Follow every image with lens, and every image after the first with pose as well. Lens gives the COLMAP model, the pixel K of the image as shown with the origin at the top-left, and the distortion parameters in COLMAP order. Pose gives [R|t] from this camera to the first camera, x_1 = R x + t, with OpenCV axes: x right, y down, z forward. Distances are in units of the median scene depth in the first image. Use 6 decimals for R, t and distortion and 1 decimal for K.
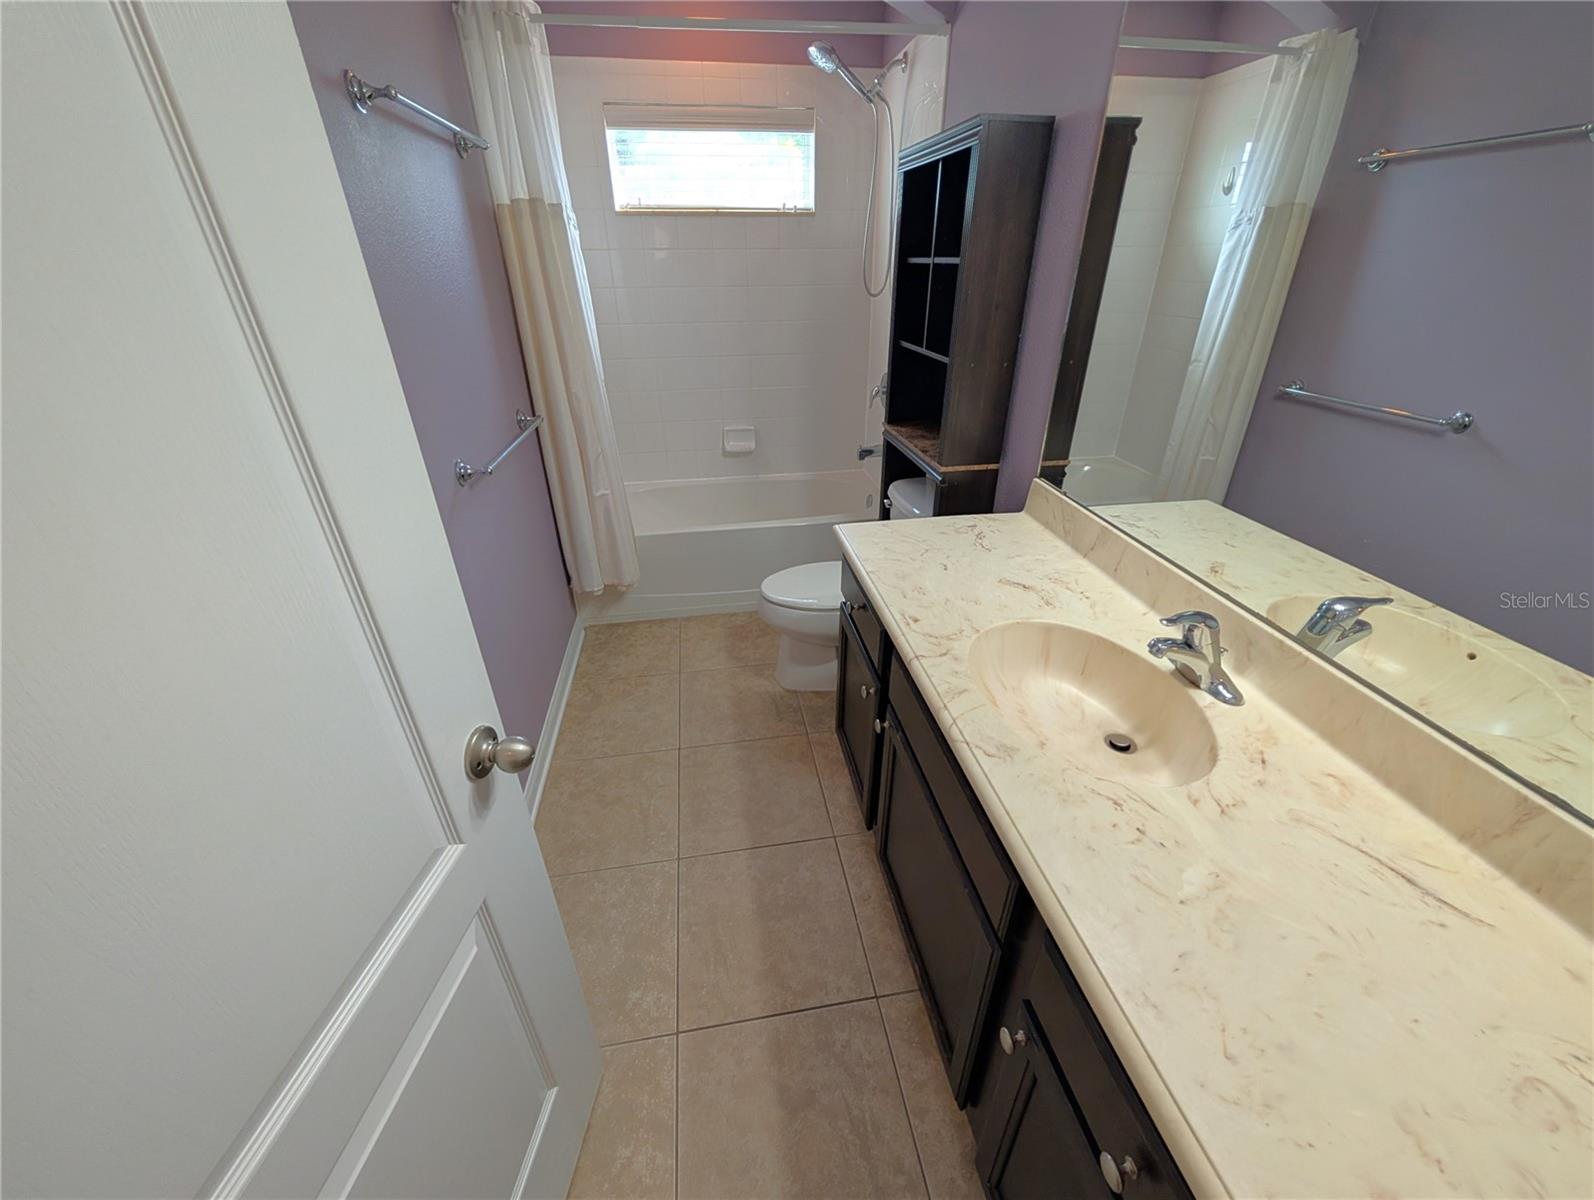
lens RADIAL K [[615.4, 0, 797.5], [0, 615.4, 592.9], [0, 0, 1]] dist [0.000728, -0.000009]
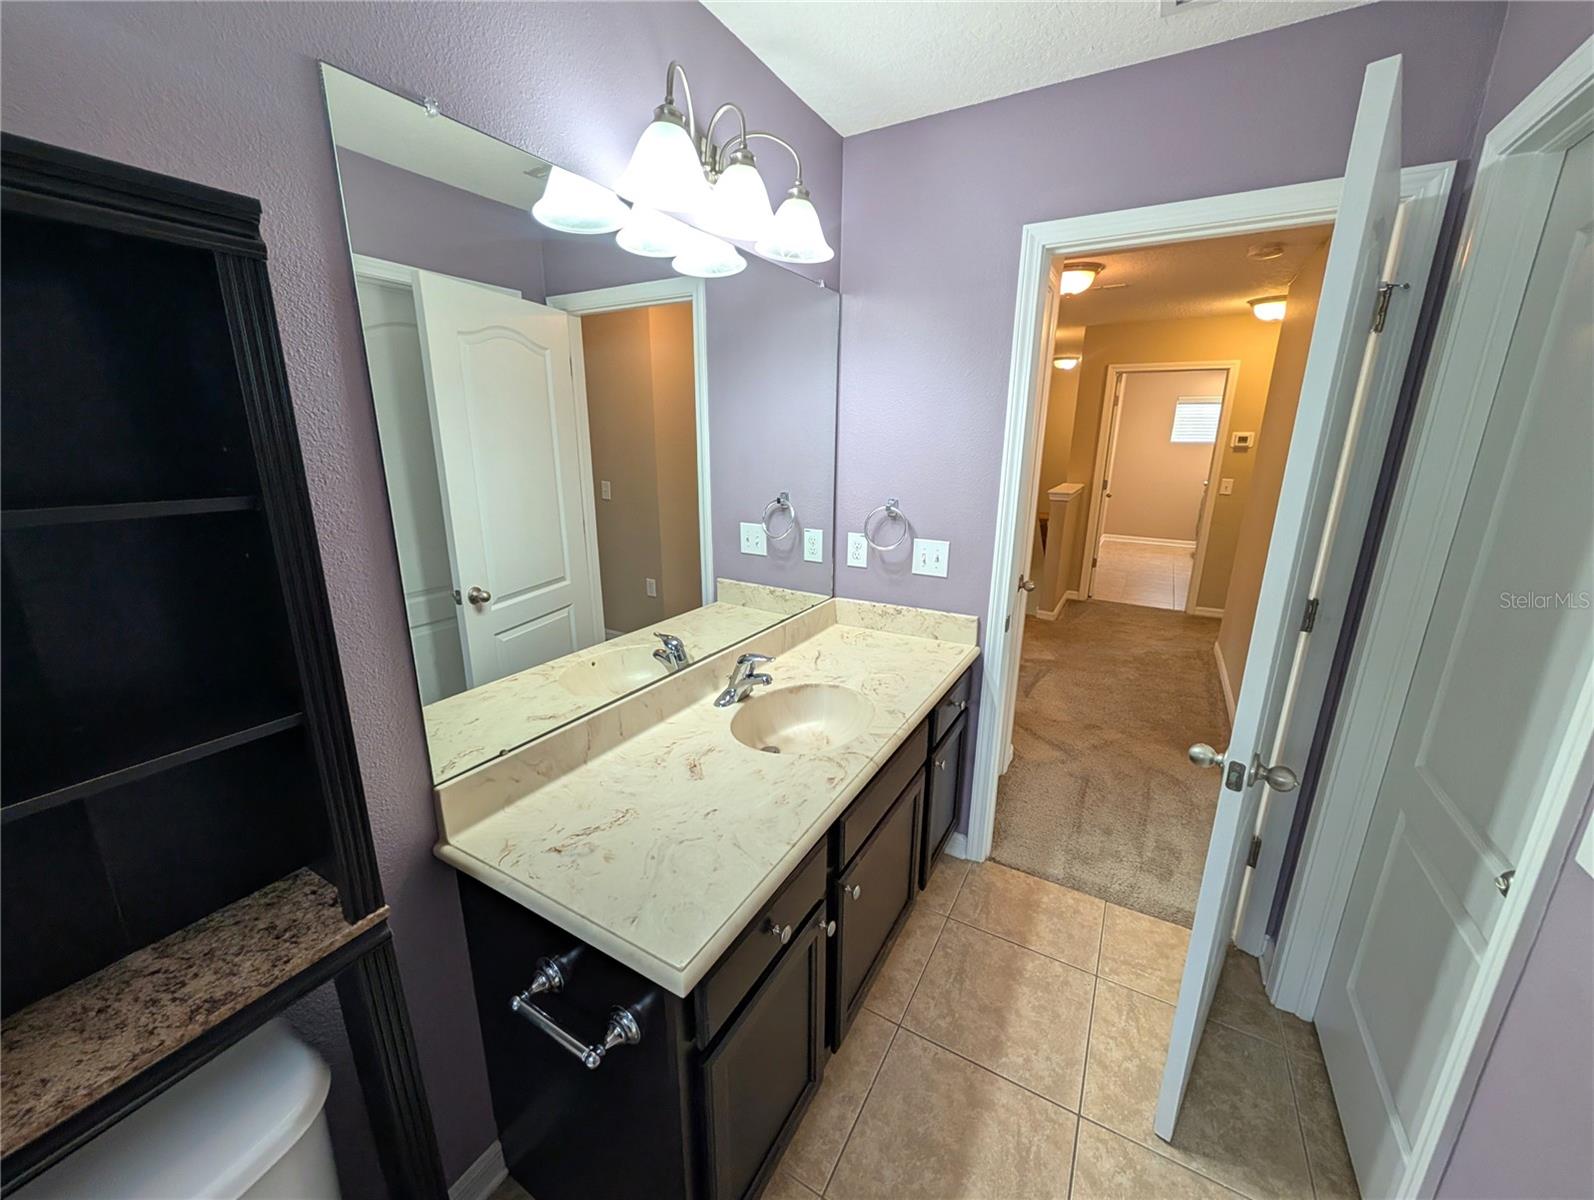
lens RADIAL K [[615.4, 0, 797.5], [0, 615.4, 592.9], [0, 0, 1]] dist [0.000728, -0.000009]
pose [[-0.772153, -0.160879, 0.614734, -0.318903], [0.301597, 0.758722, 0.577391, -0.730128], [-0.559302, 0.631236, -0.537329, 1.236179]]
